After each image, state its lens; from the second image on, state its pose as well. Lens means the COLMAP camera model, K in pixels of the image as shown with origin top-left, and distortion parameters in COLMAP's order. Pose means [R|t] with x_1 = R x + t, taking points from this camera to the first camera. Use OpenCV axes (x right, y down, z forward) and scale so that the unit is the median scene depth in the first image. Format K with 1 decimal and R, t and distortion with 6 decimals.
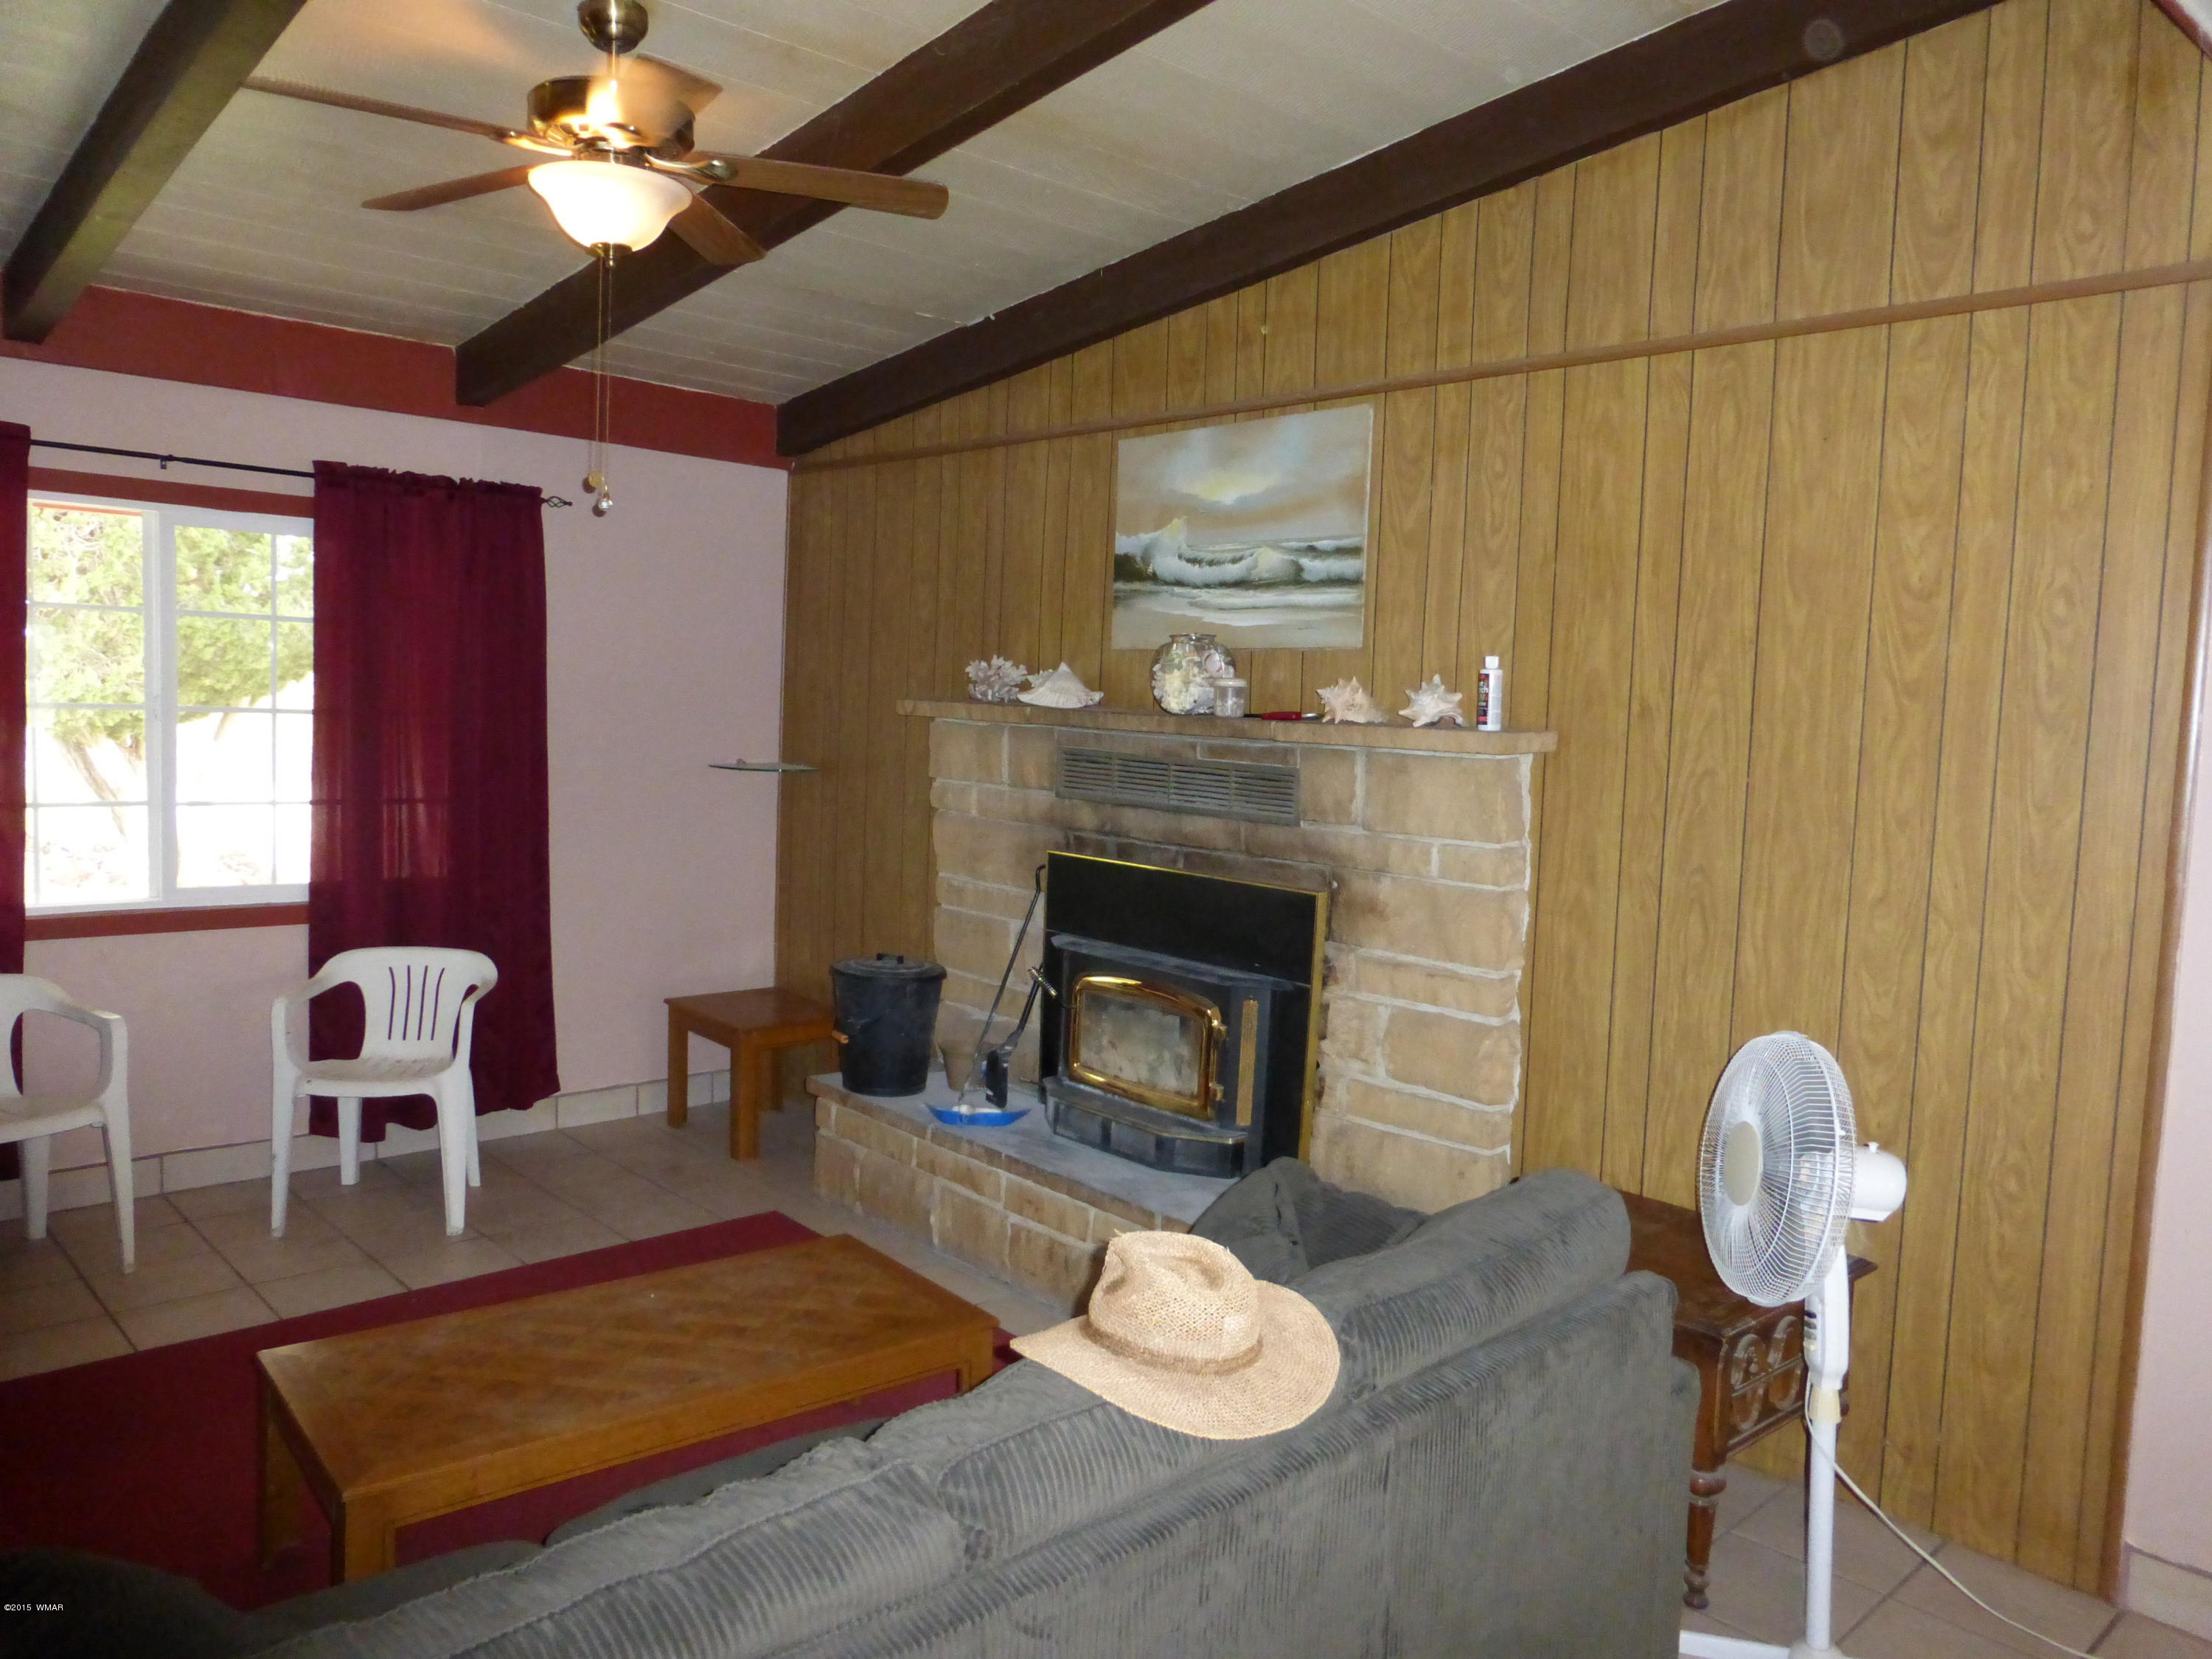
lens RADIAL K [[1582.4, 0, 1106.0], [0, 1582.4, 829.5], [0, 0, 1]] dist [0.008620, 0.003295]
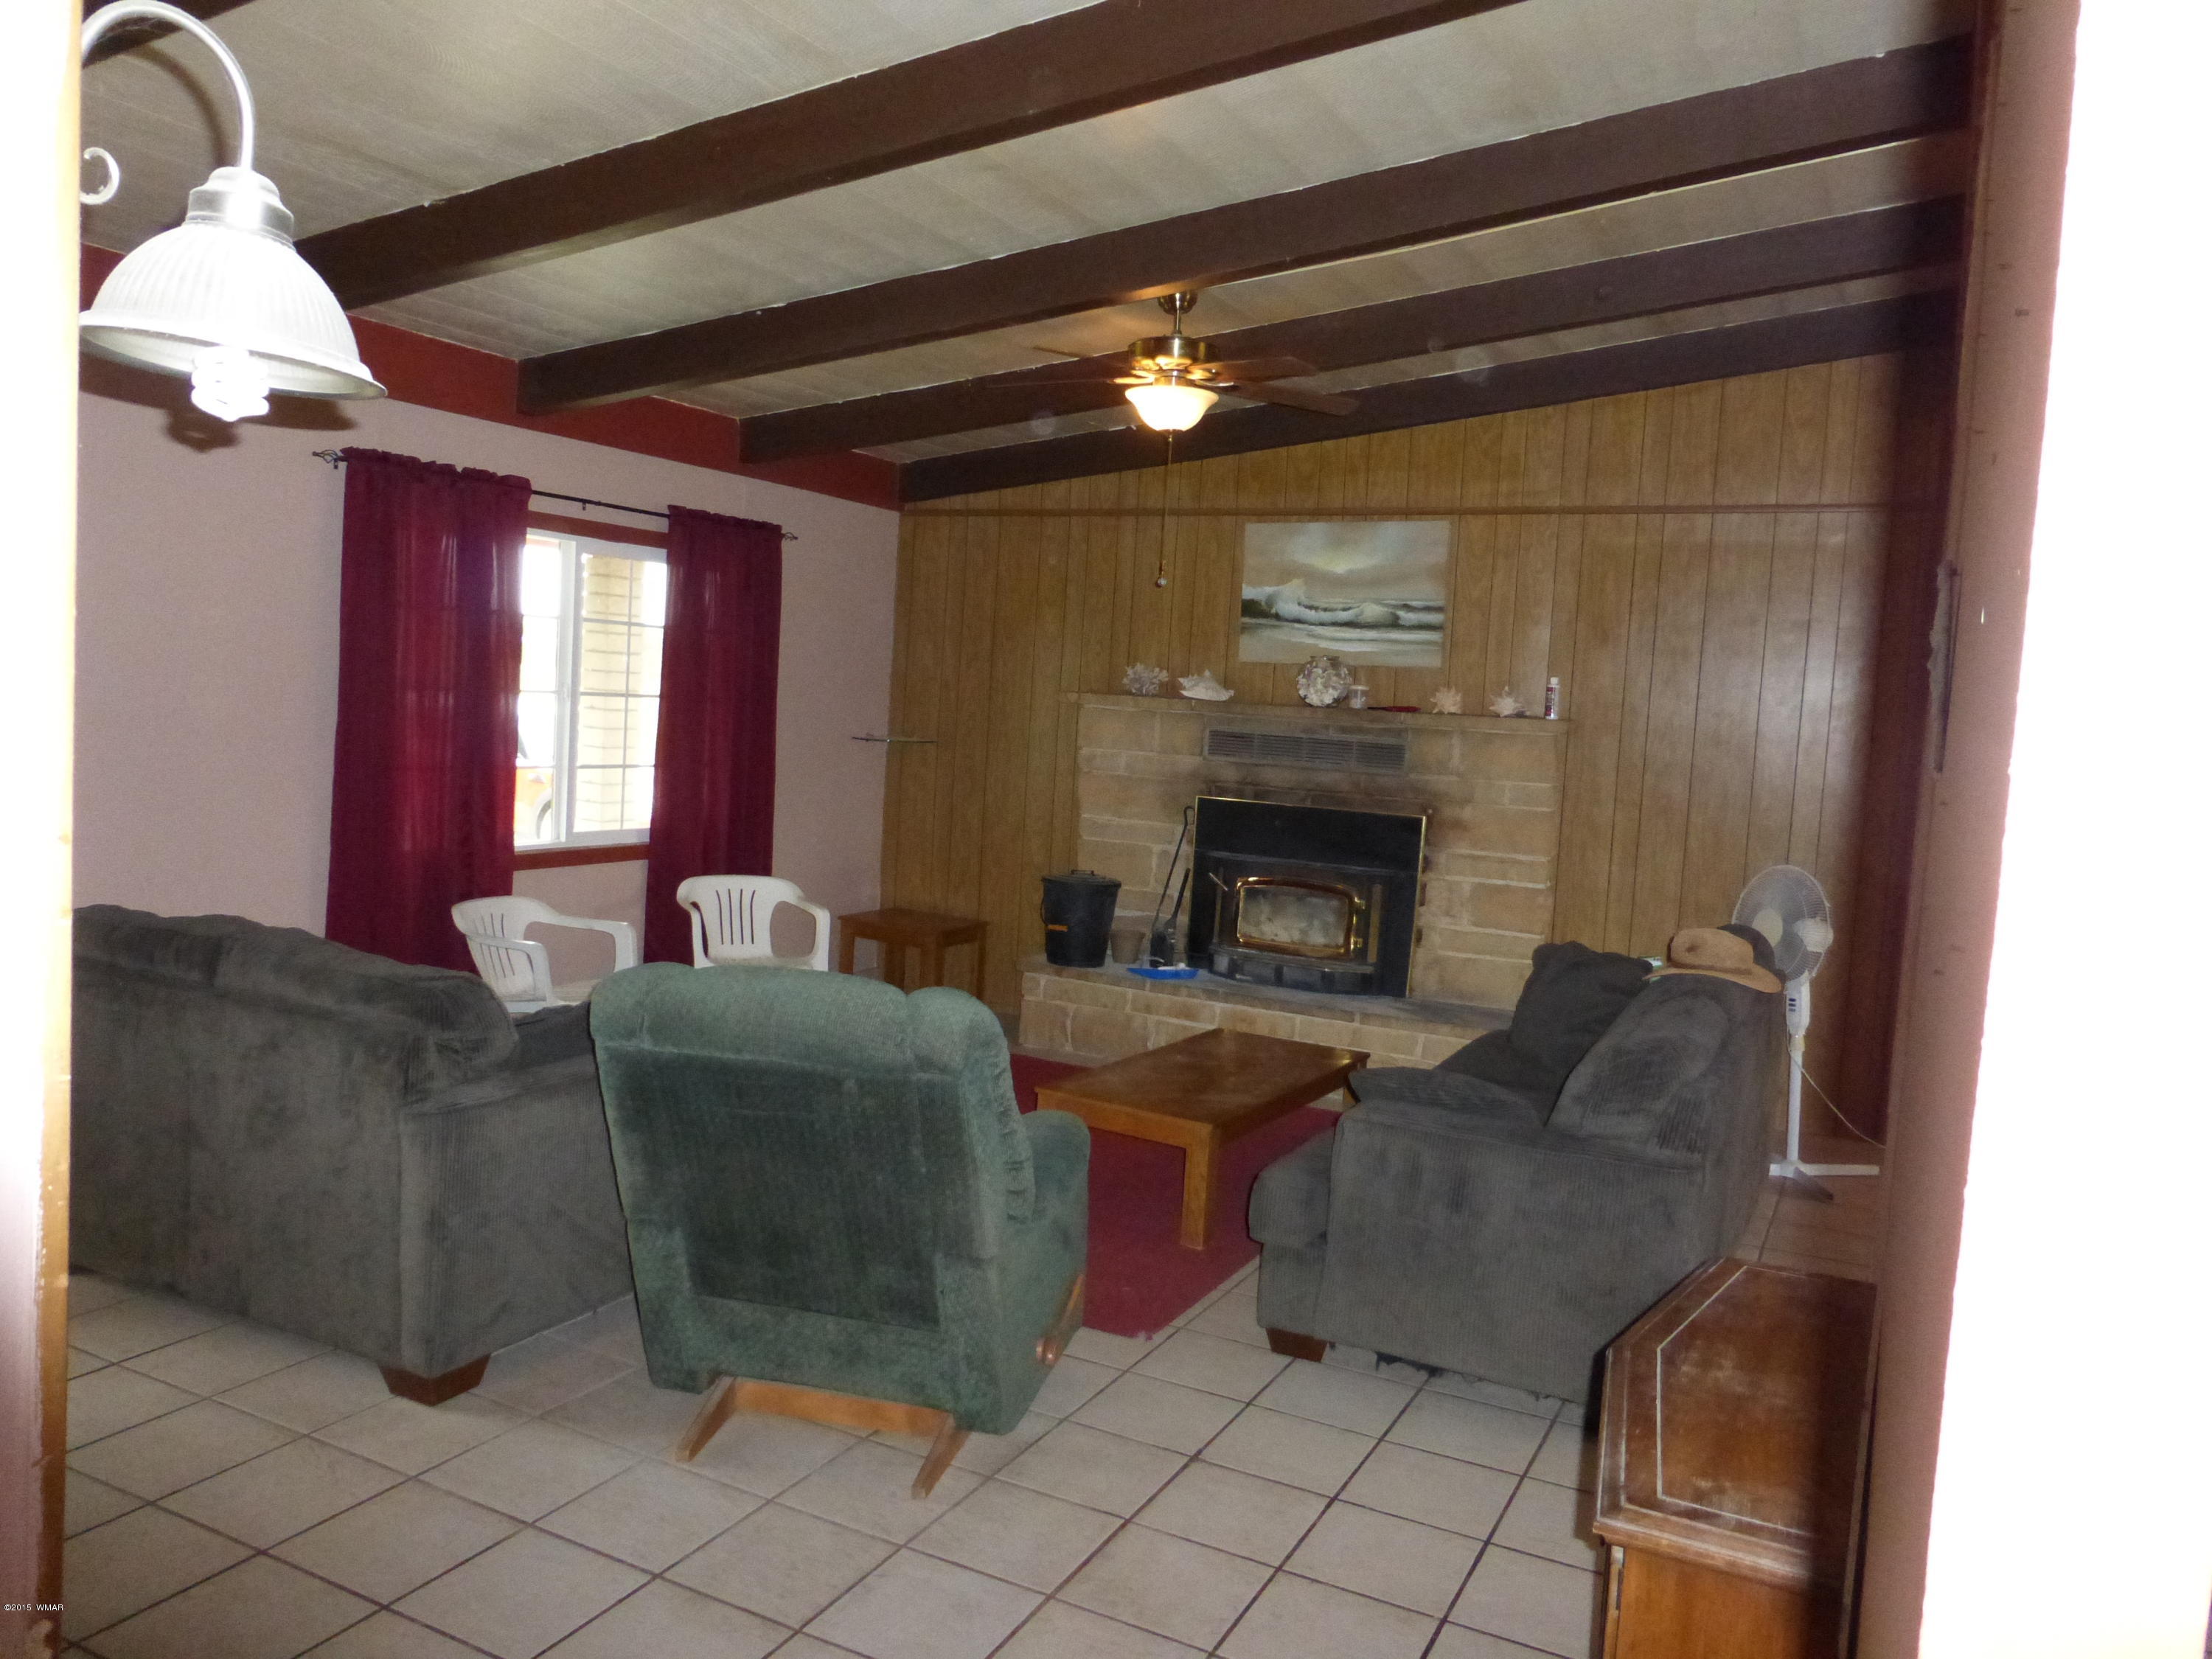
lens RADIAL K [[1598.0, 0, 1106.0], [0, 1598.0, 829.5], [0, 0, 1]] dist [0.041087, 0.000437]
pose [[0.937693, -0.017955, 0.347002, -0.713100], [0.012176, 0.999749, 0.018827, 0.017090], [-0.347252, -0.013429, 0.937676, -0.424311]]
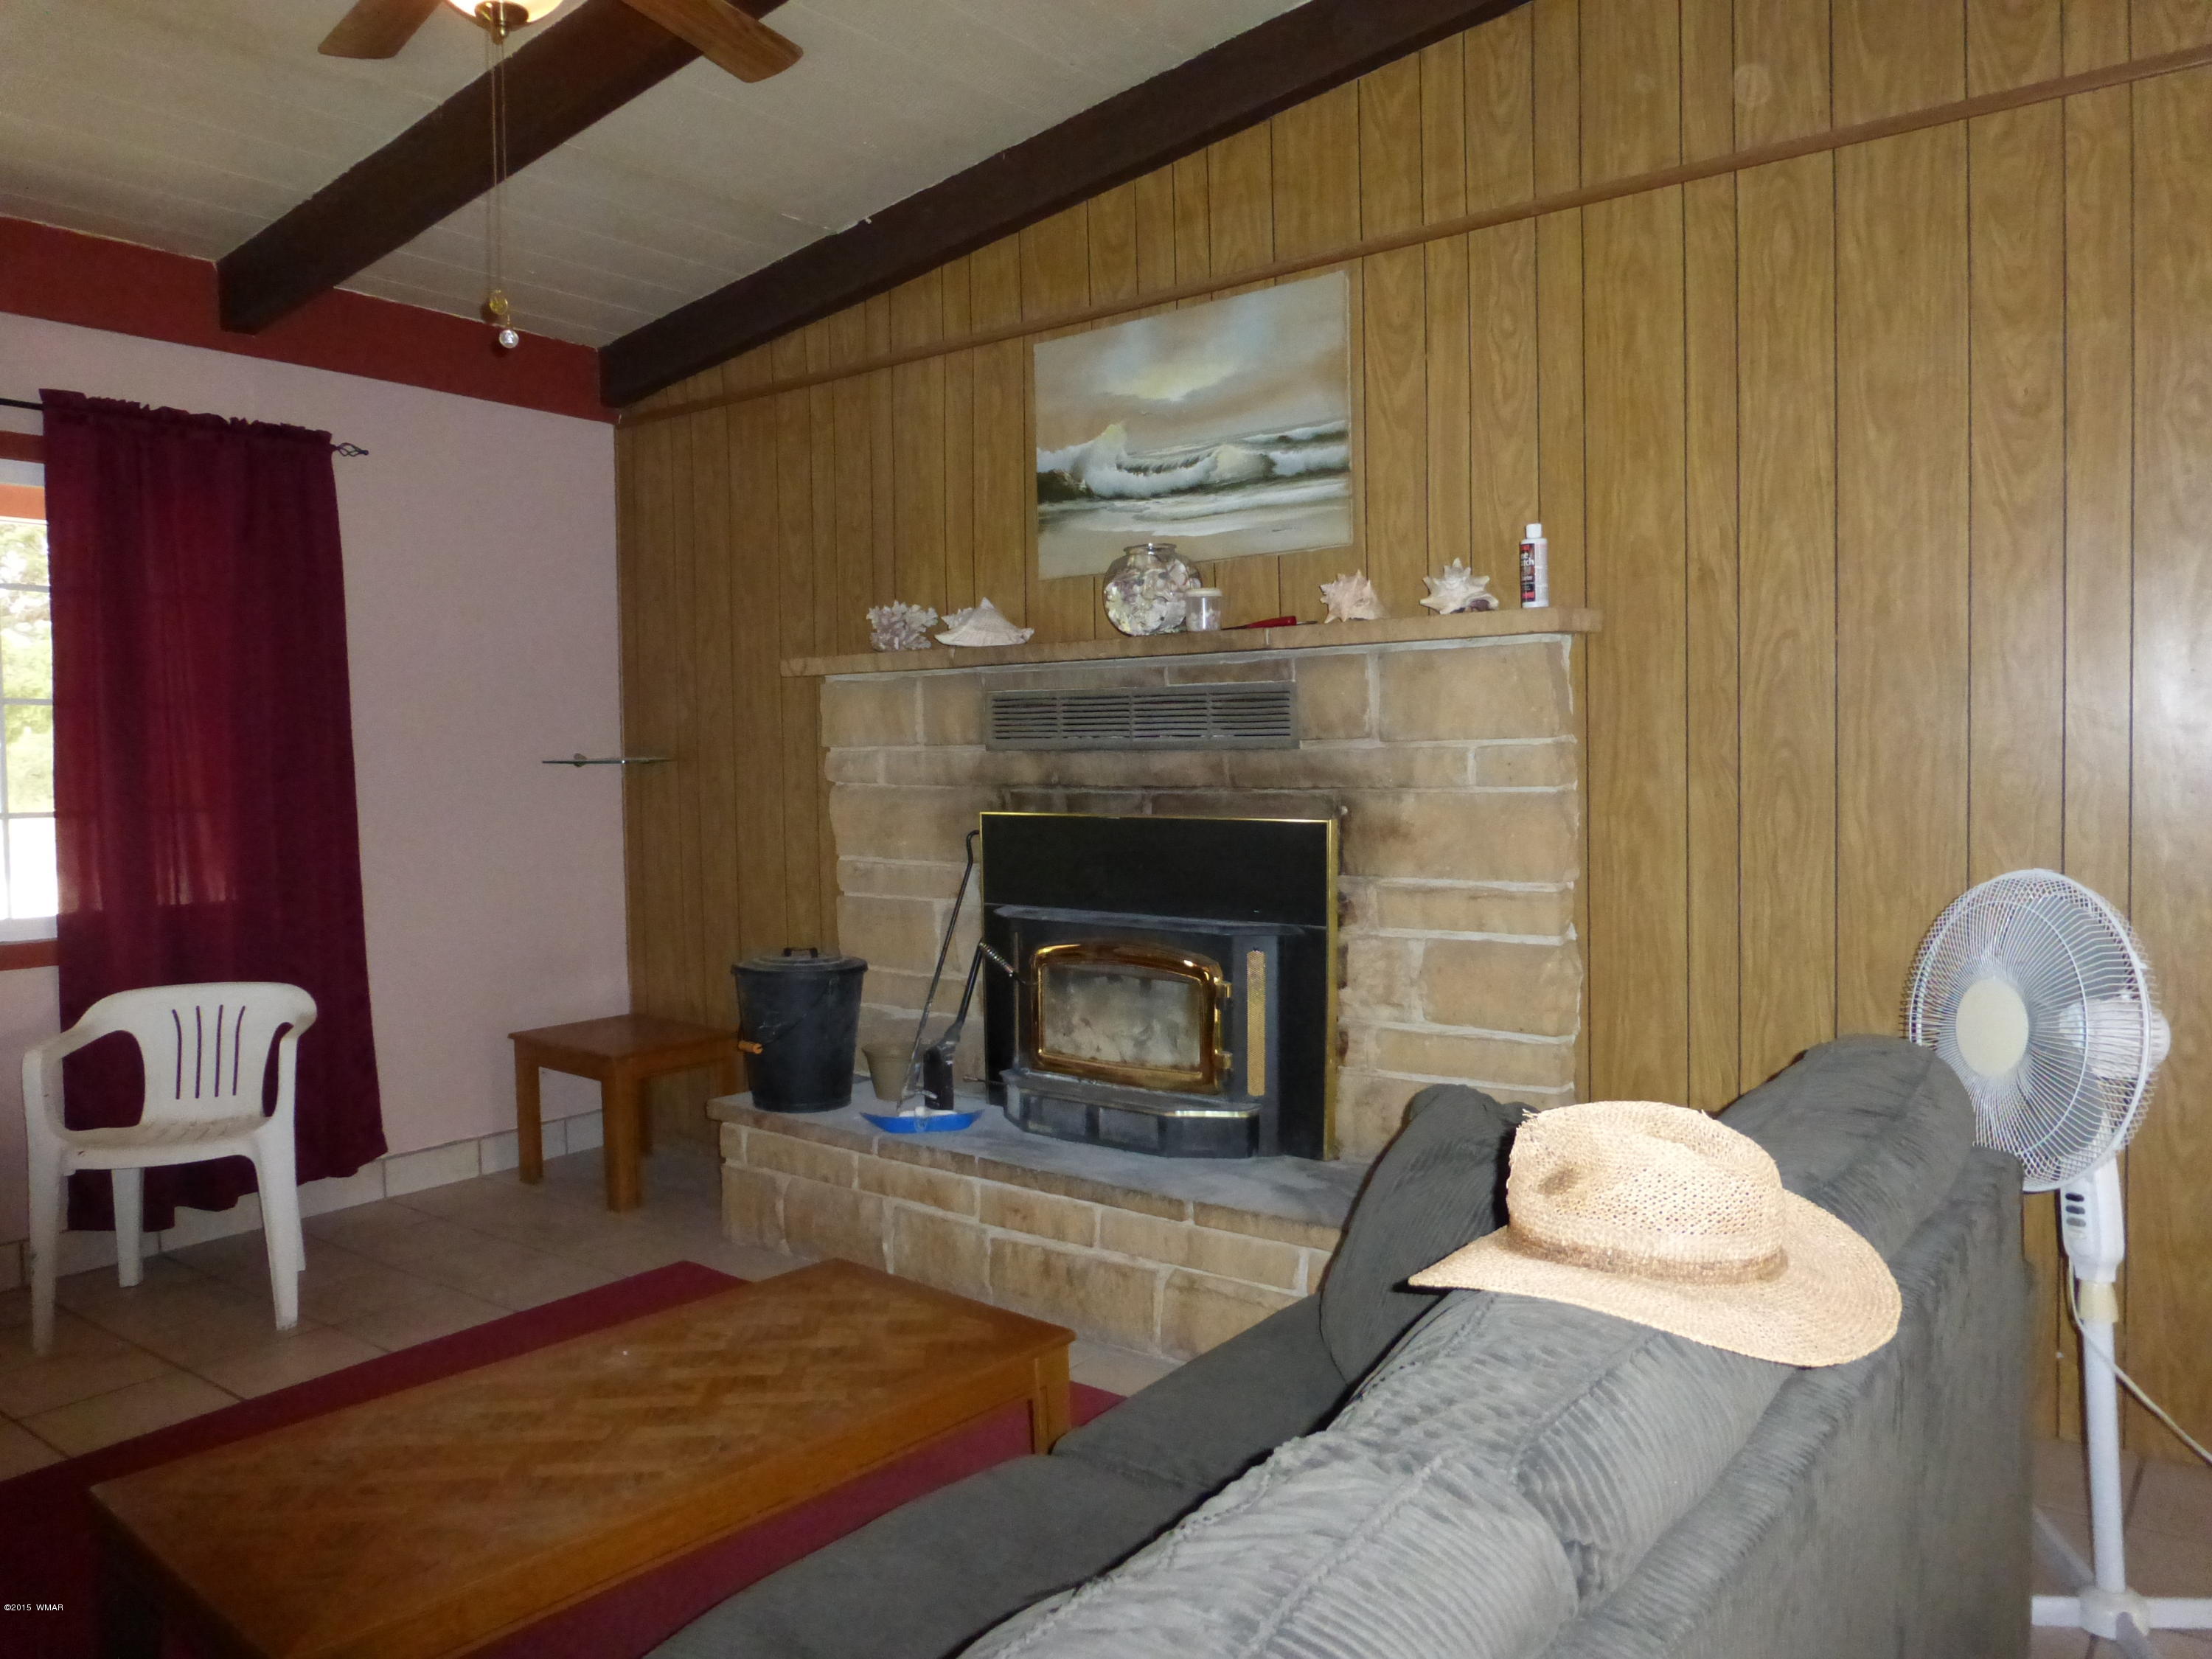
lens RADIAL K [[1567.7, 0, 1106.0], [0, 1567.7, 829.5], [0, 0, 1]] dist [0.001497, -0.003003]
pose [[0.985111, -0.063277, 0.159854, -0.120232], [0.068939, 0.997166, -0.030119, 0.059582], [-0.157495, 0.040691, 0.986681, 0.150617]]
